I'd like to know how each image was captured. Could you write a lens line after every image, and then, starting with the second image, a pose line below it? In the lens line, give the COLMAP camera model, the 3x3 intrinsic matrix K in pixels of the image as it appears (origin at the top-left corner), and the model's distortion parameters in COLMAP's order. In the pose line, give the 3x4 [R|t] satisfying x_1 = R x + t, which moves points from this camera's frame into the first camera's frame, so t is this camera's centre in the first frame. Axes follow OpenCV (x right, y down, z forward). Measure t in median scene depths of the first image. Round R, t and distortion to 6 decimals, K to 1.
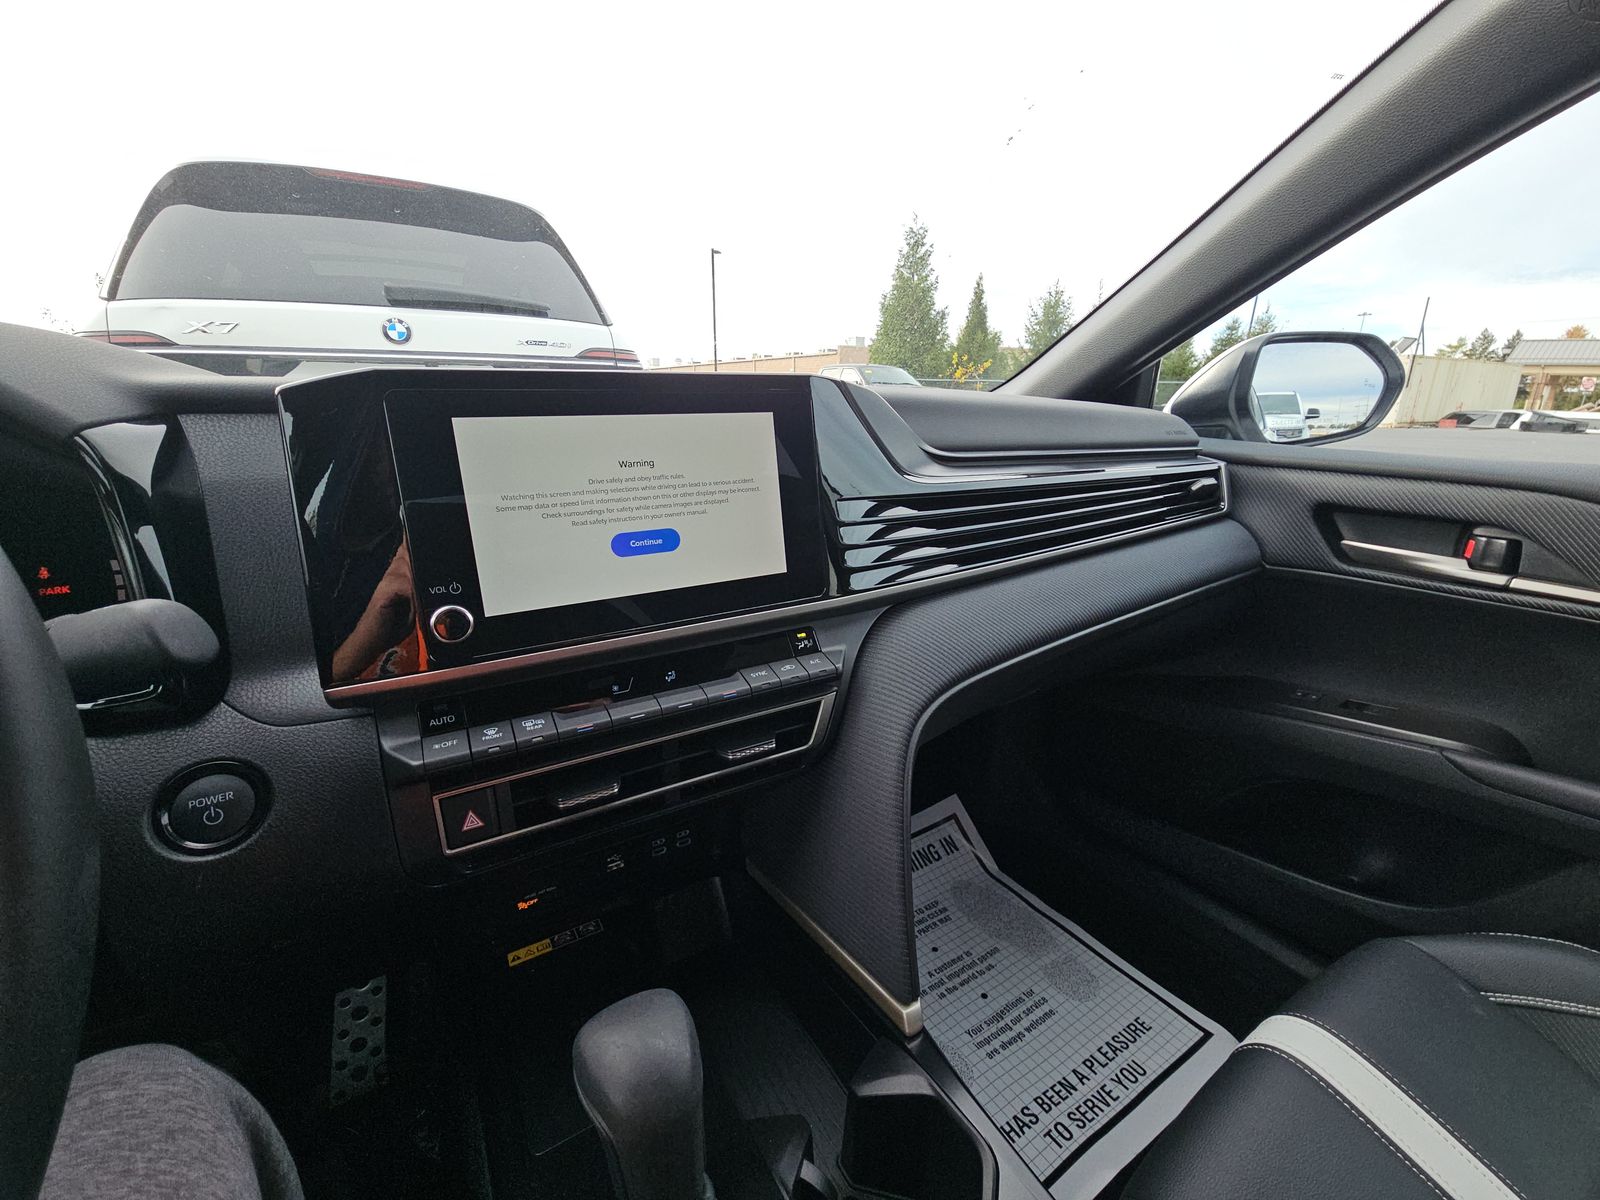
lens RADIAL K [[651.0, 0, 791.4], [0, 651.0, 602.0], [0, 0, 1]] dist [0.003382, -0.008512]
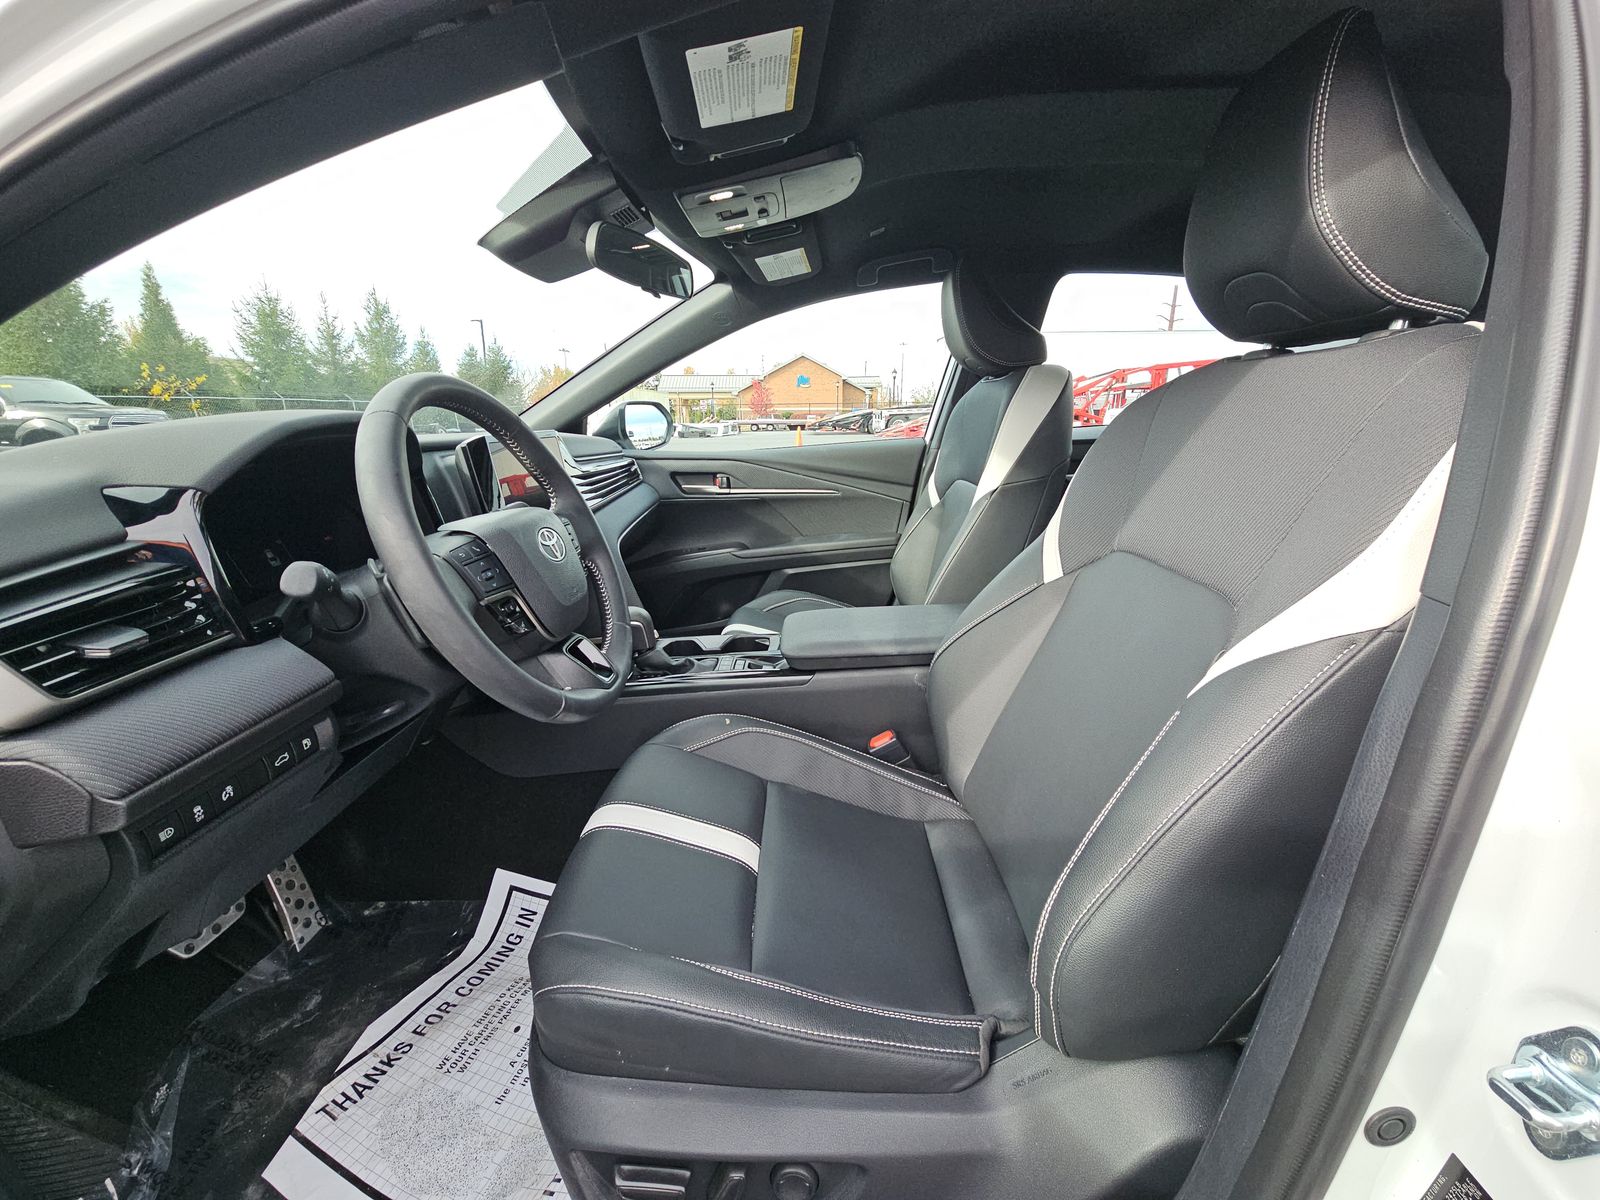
lens RADIAL K [[648.1, 0, 799.7], [0, 648.1, 604.7], [0, 0, 1]] dist [0.001921, -0.004342]
pose [[0.532891, -0.238123, 0.811988, -0.370561], [0.256534, 0.959891, 0.113138, 0.063338], [-0.806361, 0.148012, 0.572603, -0.261048]]
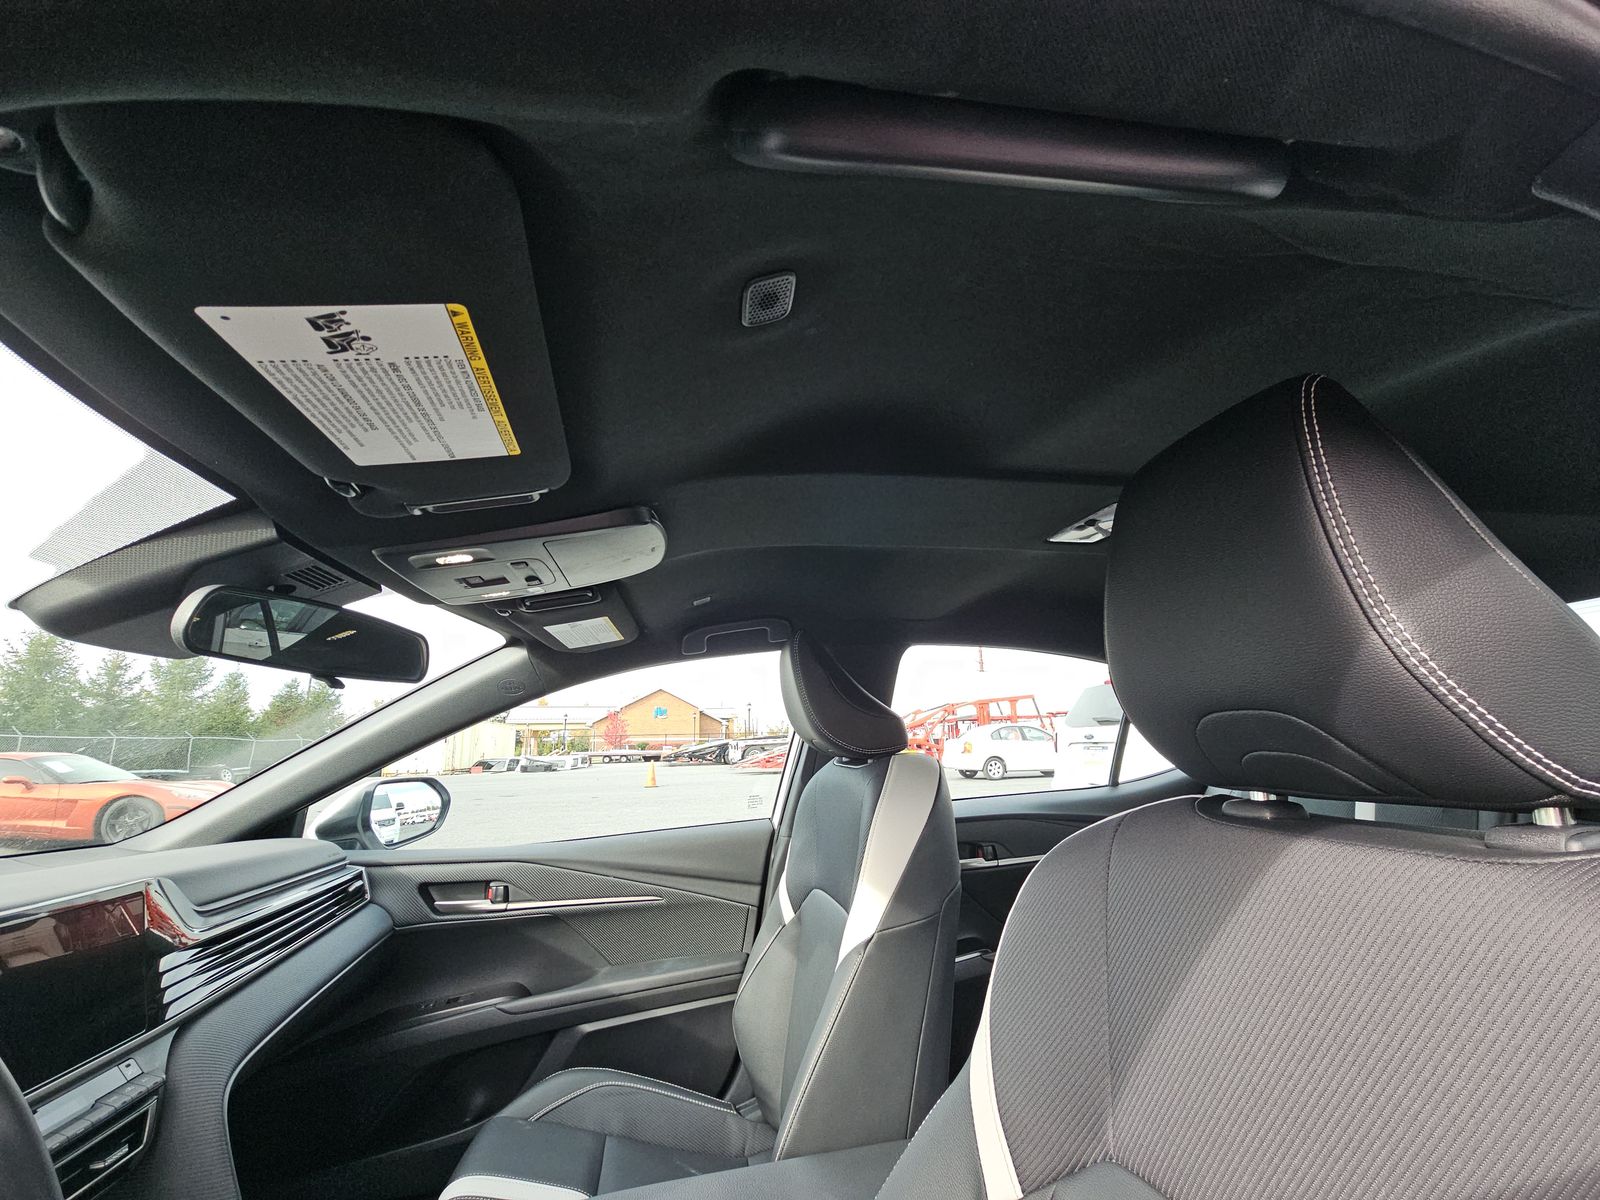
lens RADIAL K [[654.5, 0, 805.6], [0, 654.5, 604.8], [0, 0, 1]] dist [-0.013619, -0.000211]
pose [[0.333790, 0.192245, 0.922836, -0.212525], [0.298267, 0.907144, -0.296860, -0.000827], [-0.894215, 0.374341, 0.245455, -0.227121]]
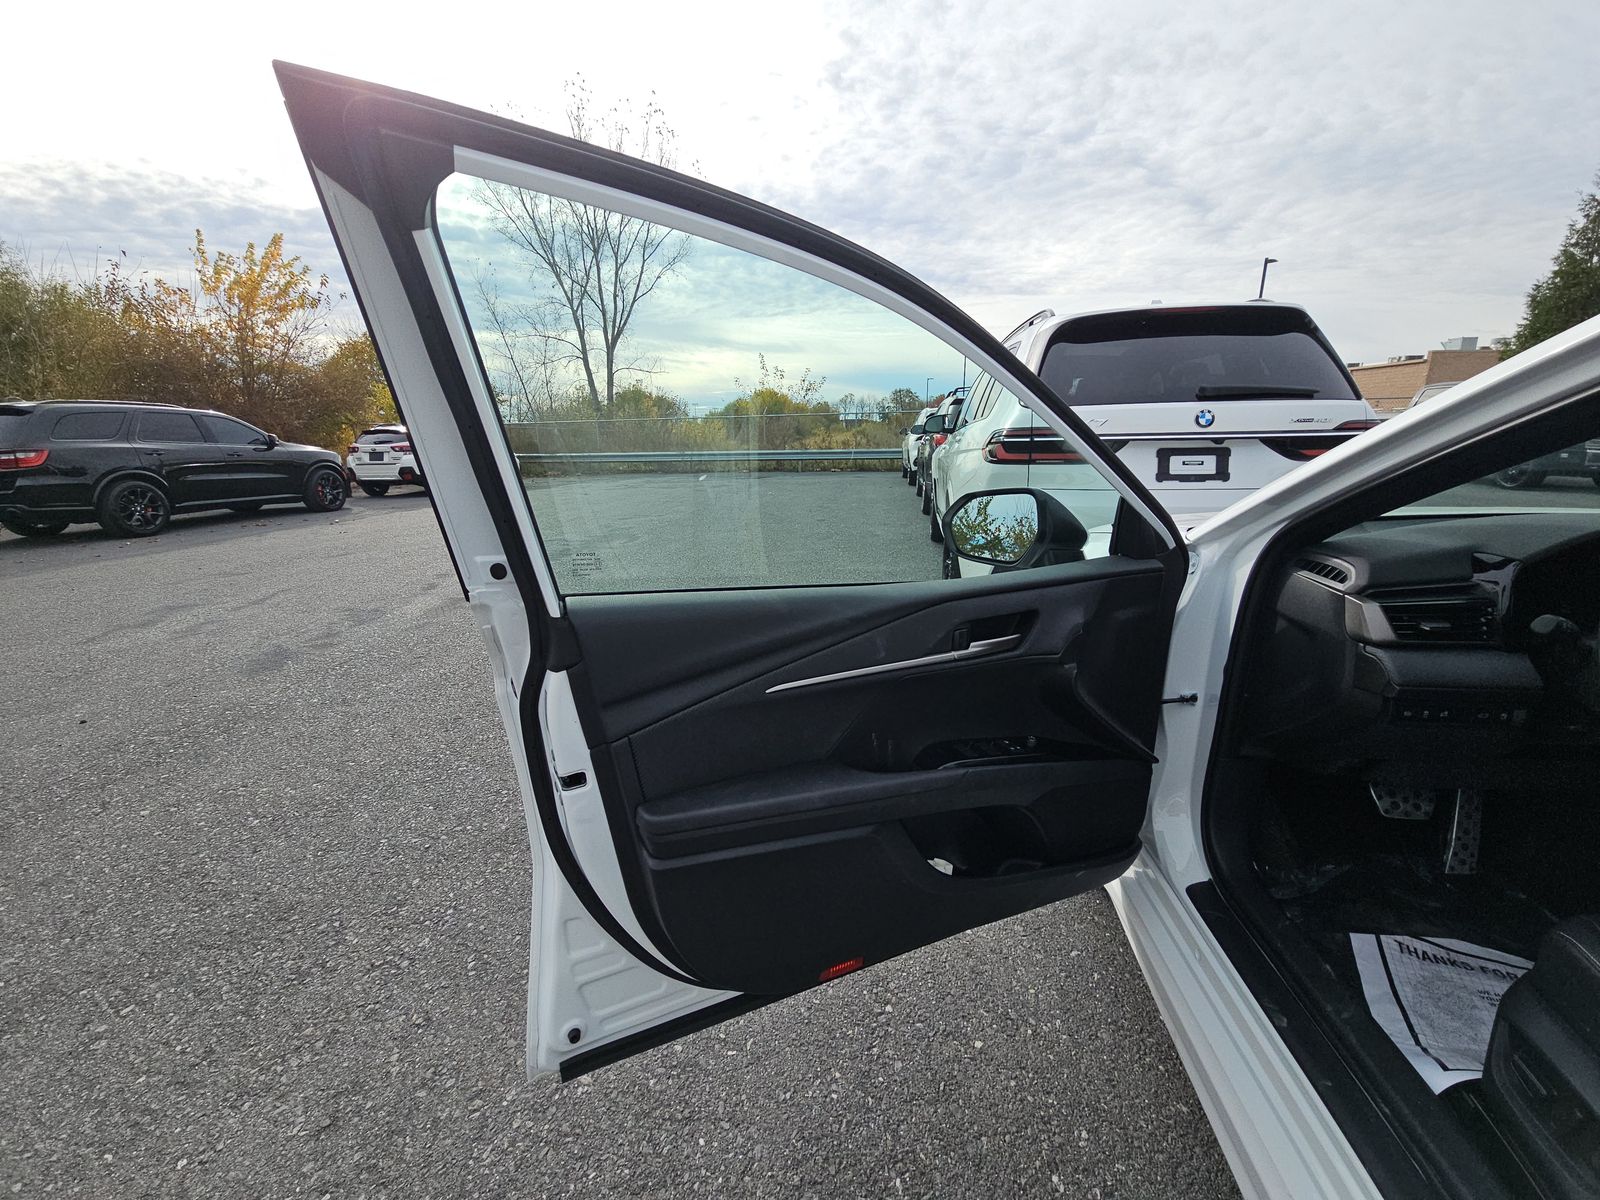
lens RADIAL K [[627.7, 0, 797.0], [0, 627.7, 594.4], [0, 0, 1]] dist [0.049846, -0.027945]
pose [[0.779812, 0.140293, -0.610091, -0.398398], [-0.168583, 0.985624, 0.011168, 0.091158], [0.602888, 0.094142, 0.792252, -0.589139]]
